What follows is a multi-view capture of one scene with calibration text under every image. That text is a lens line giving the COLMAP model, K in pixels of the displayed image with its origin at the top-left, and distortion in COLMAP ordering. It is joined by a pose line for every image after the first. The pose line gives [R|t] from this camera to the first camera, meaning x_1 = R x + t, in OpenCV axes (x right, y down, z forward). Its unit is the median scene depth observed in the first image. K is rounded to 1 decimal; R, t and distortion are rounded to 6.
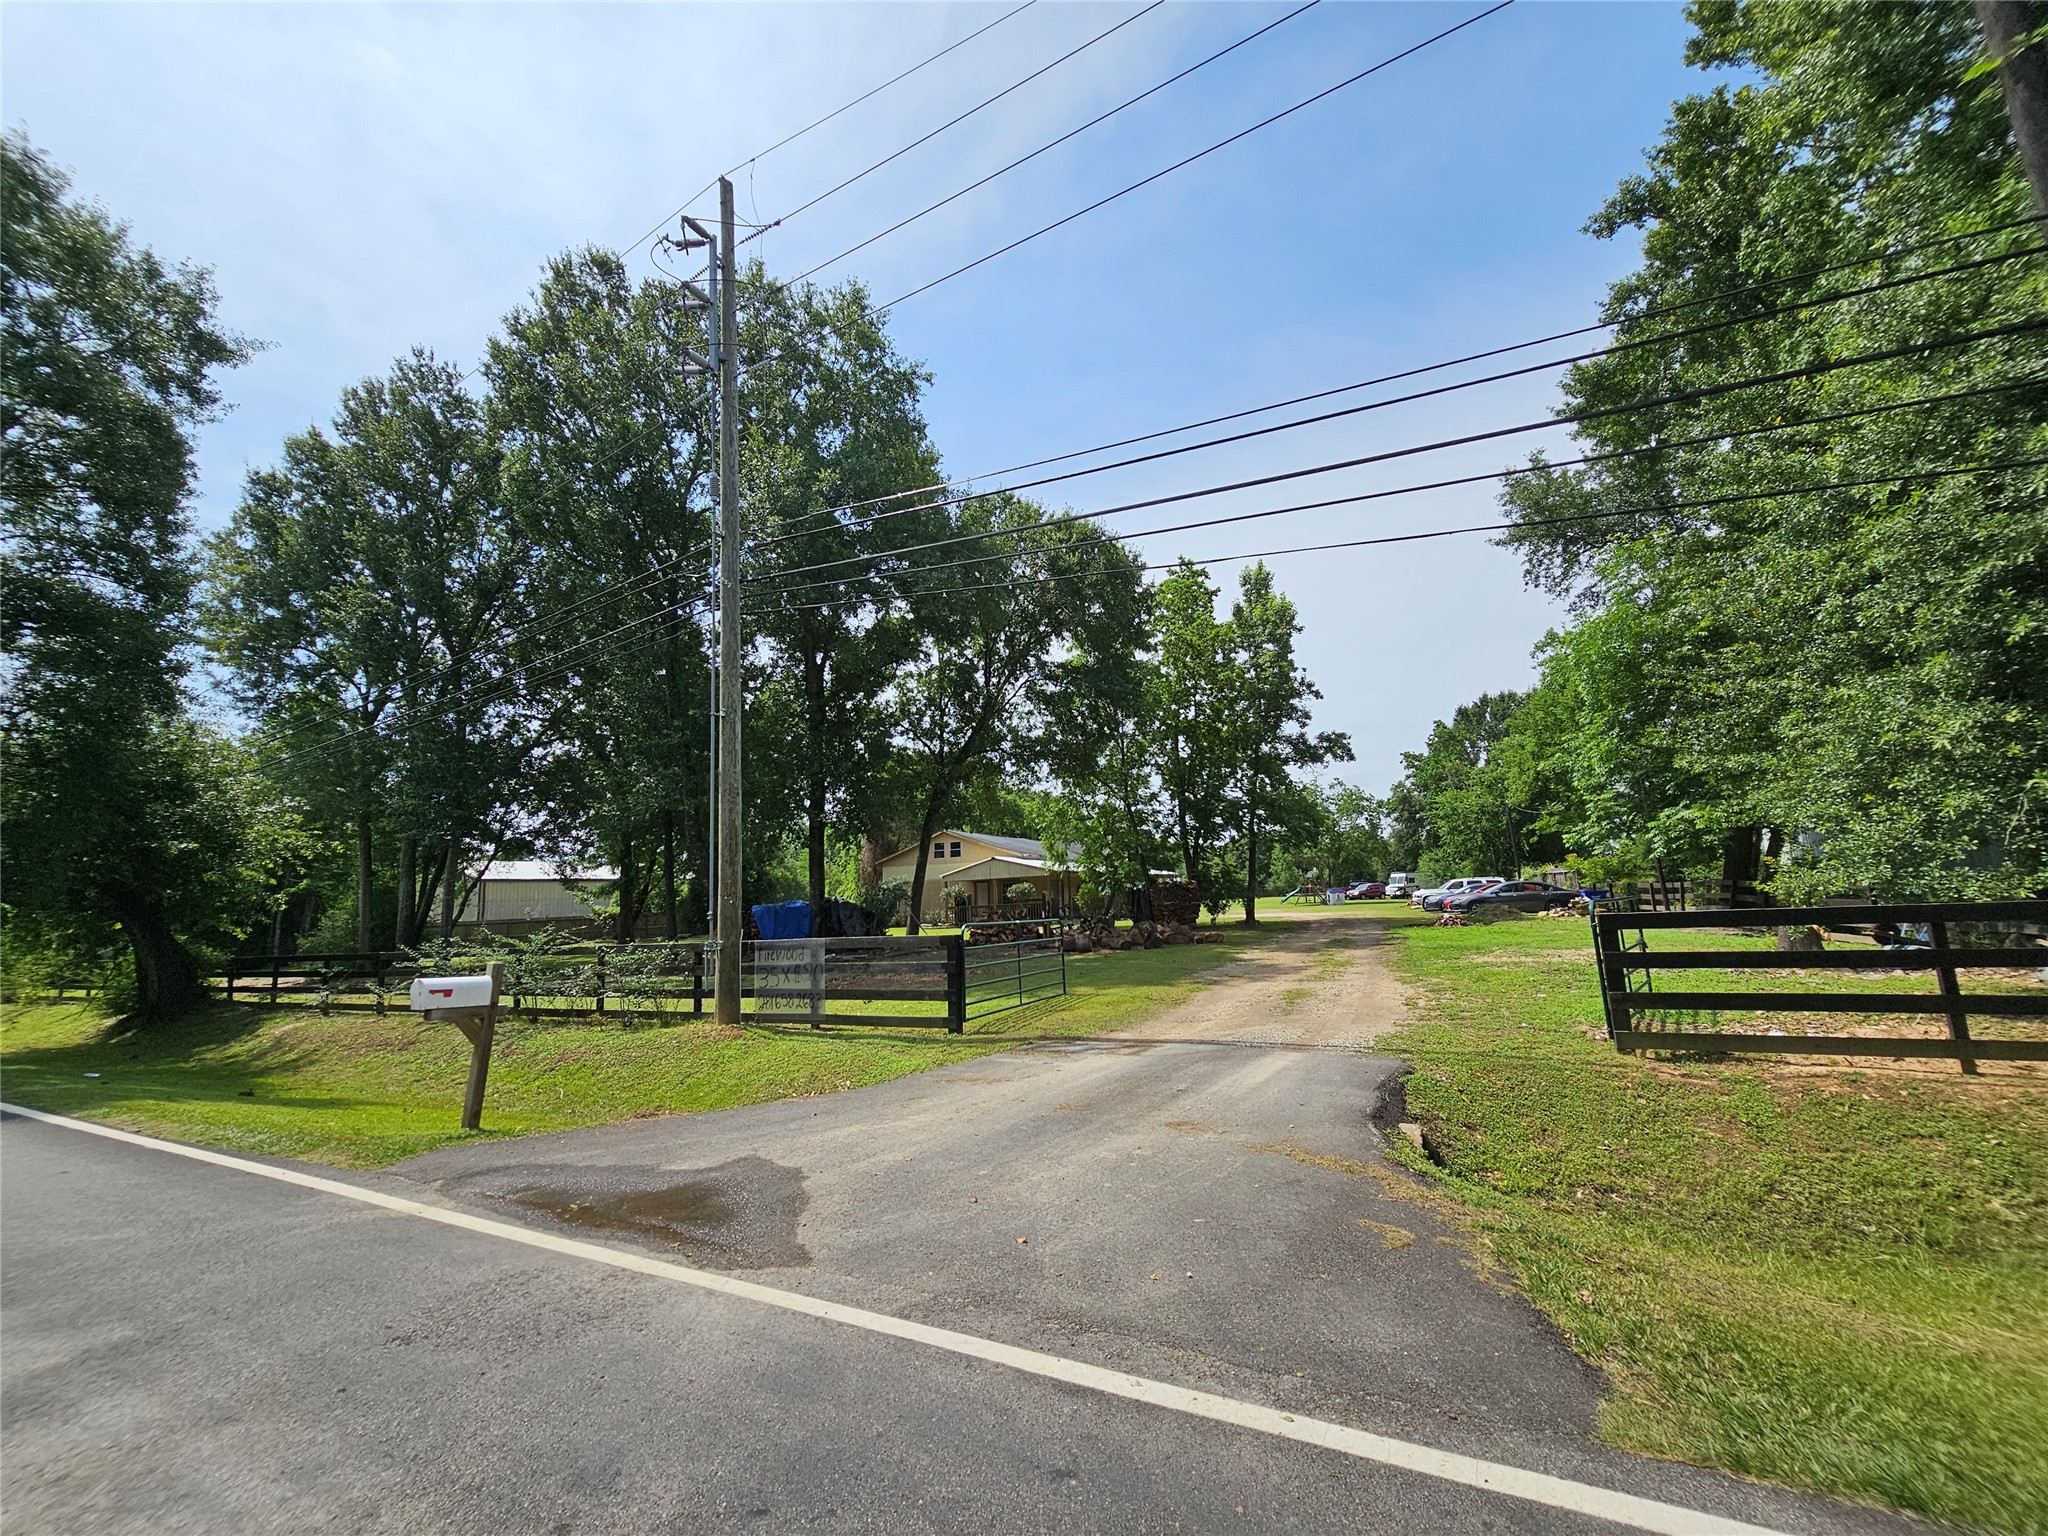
lens RADIAL K [[837.8, 0, 1034.8], [0, 837.8, 765.4], [0, 0, 1]] dist [0.000347, -0.000140]
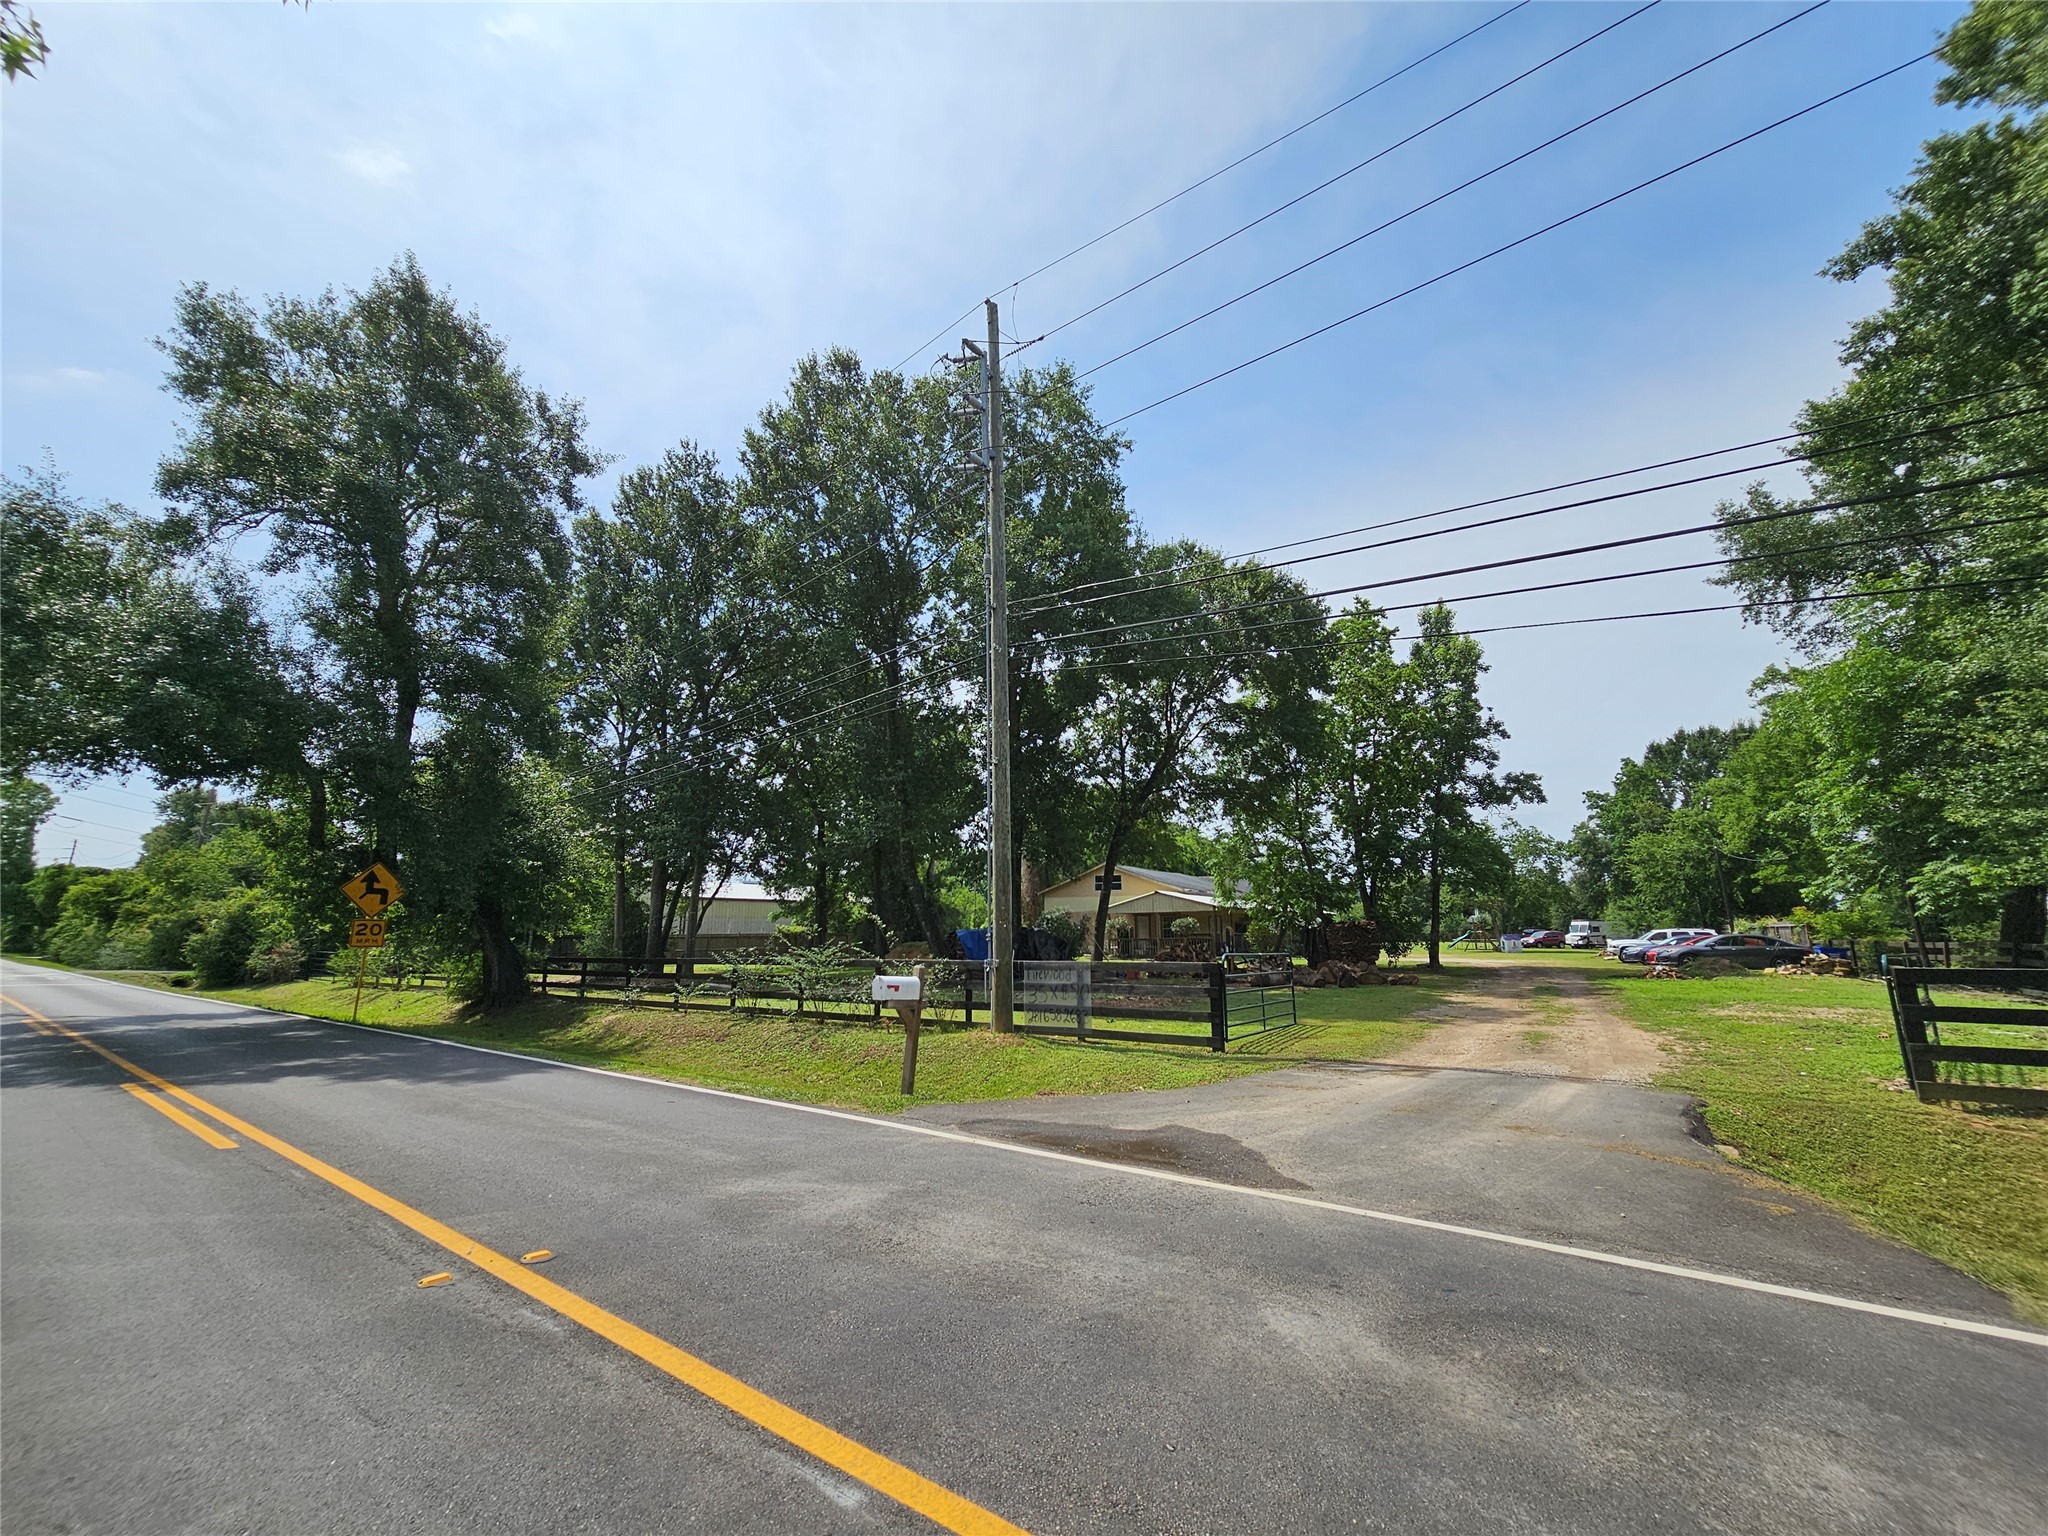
lens RADIAL K [[838.7, 0, 1033.9], [0, 838.7, 764.6], [0, 0, 1]] dist [-0.002666, 0.001345]
pose [[0.987811, 0.007077, -0.155500, -0.054534], [-0.013056, 0.999213, -0.037465, -0.005763], [0.155112, 0.039038, 0.987125, -0.050707]]
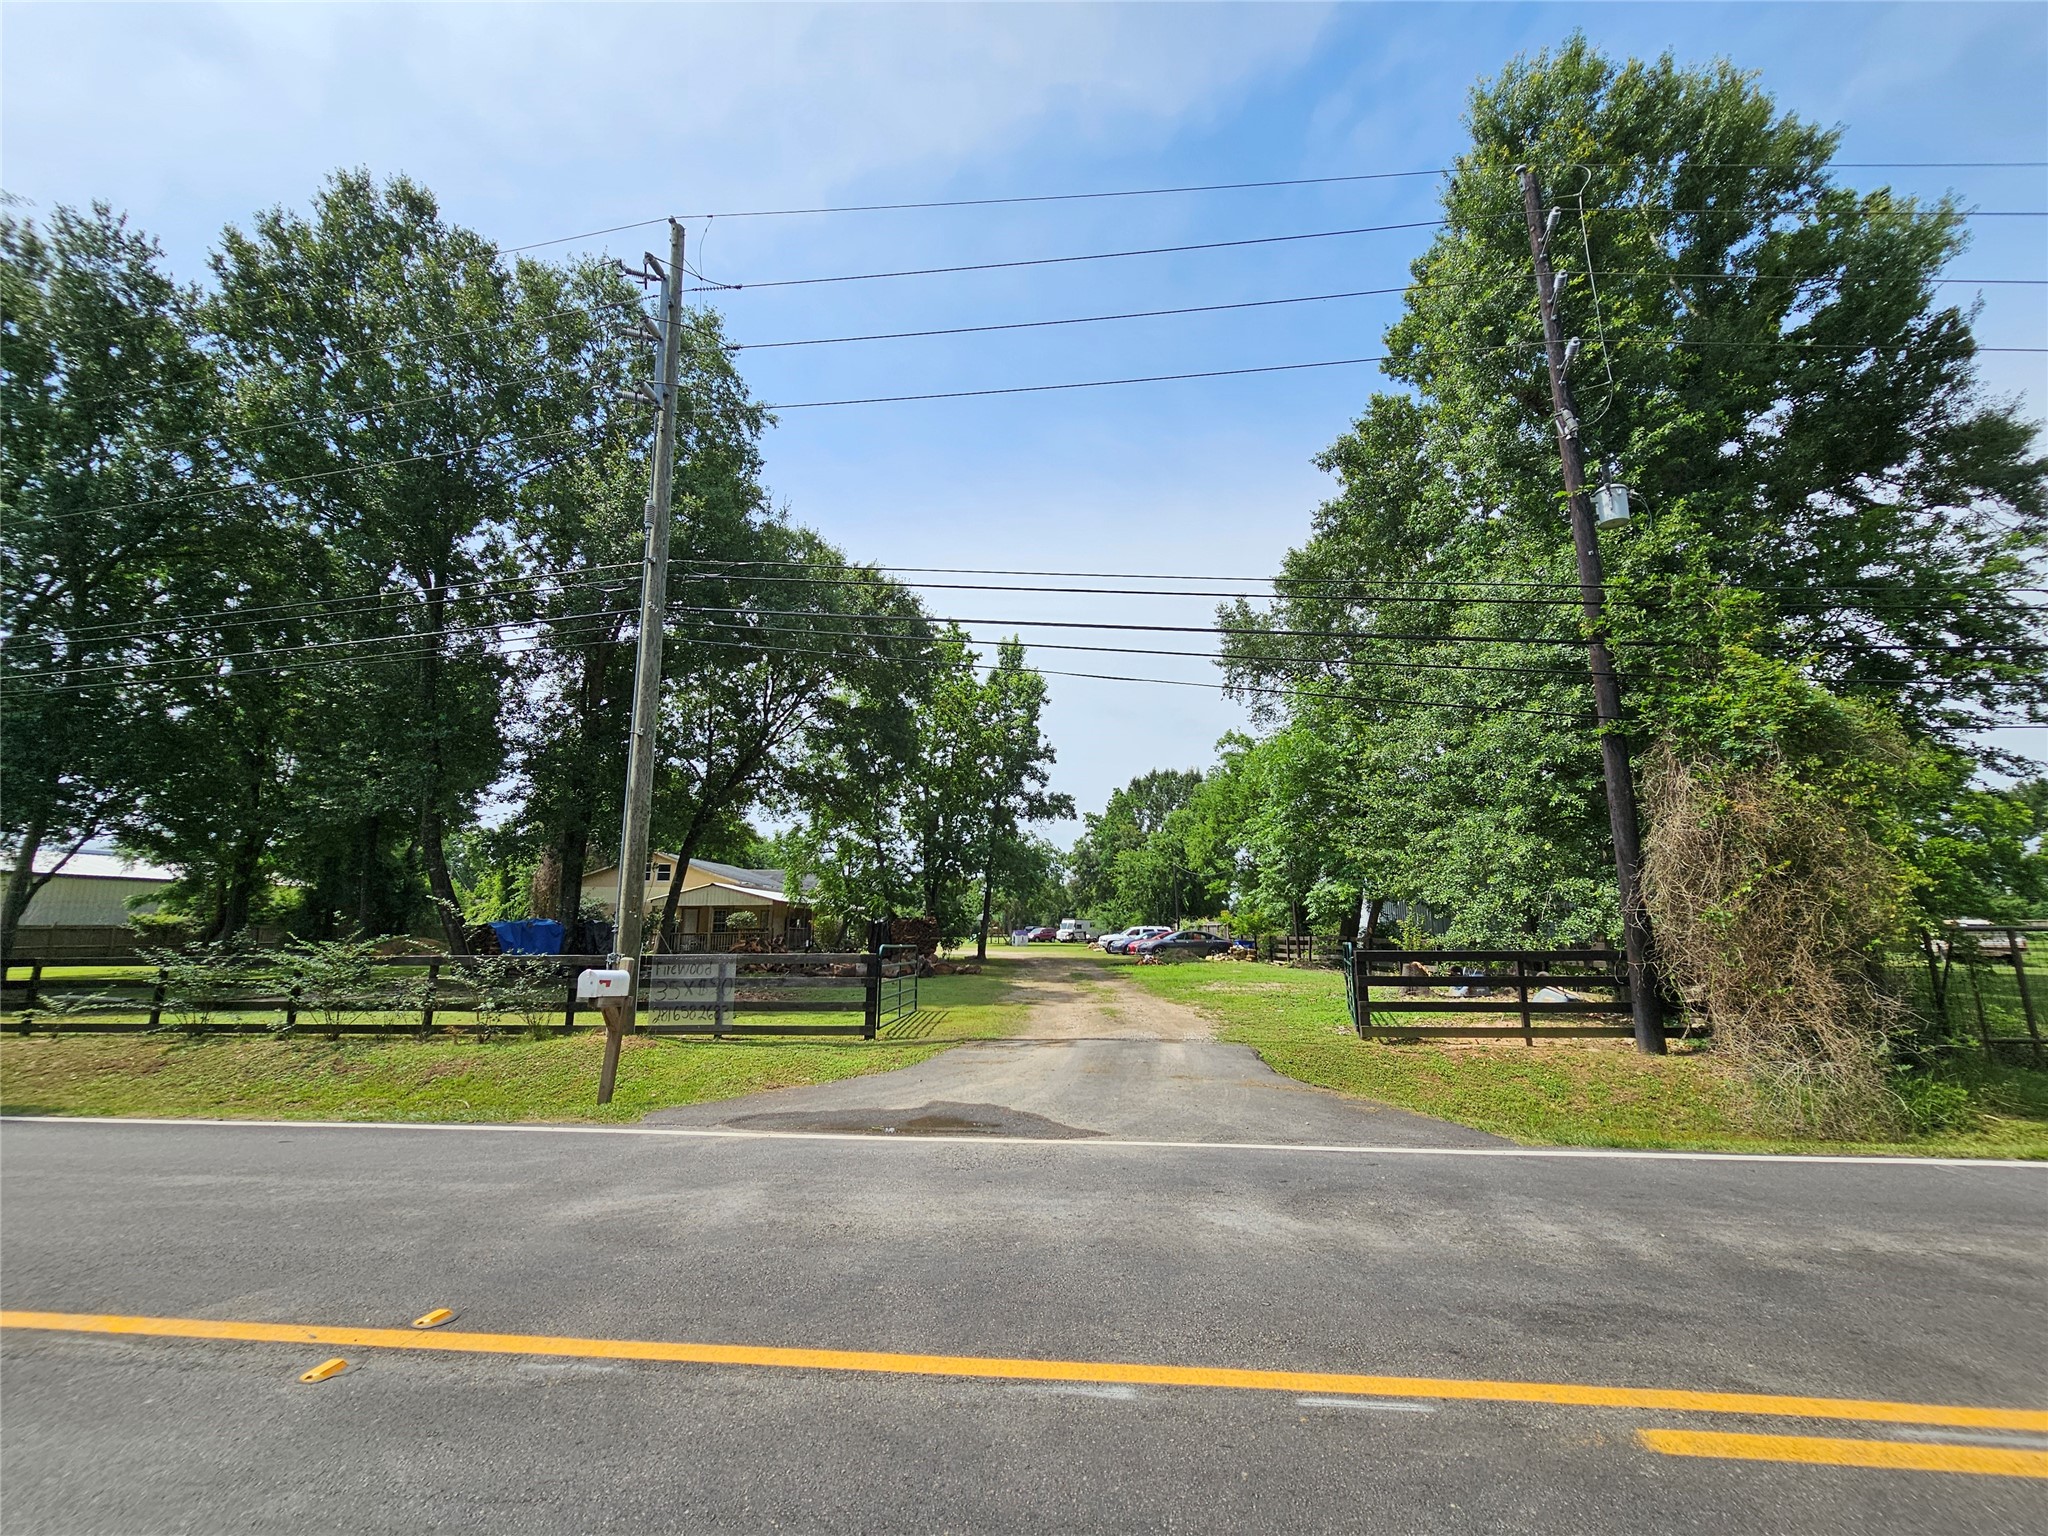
lens RADIAL K [[840.1, 0, 1034.7], [0, 840.1, 764.8], [0, 0, 1]] dist [0.000664, -0.000341]
pose [[0.920799, 0.116450, 0.372247, -0.118094], [-0.099962, 0.992972, -0.063362, -0.002233], [-0.377010, 0.021133, 0.925968, -0.055263]]
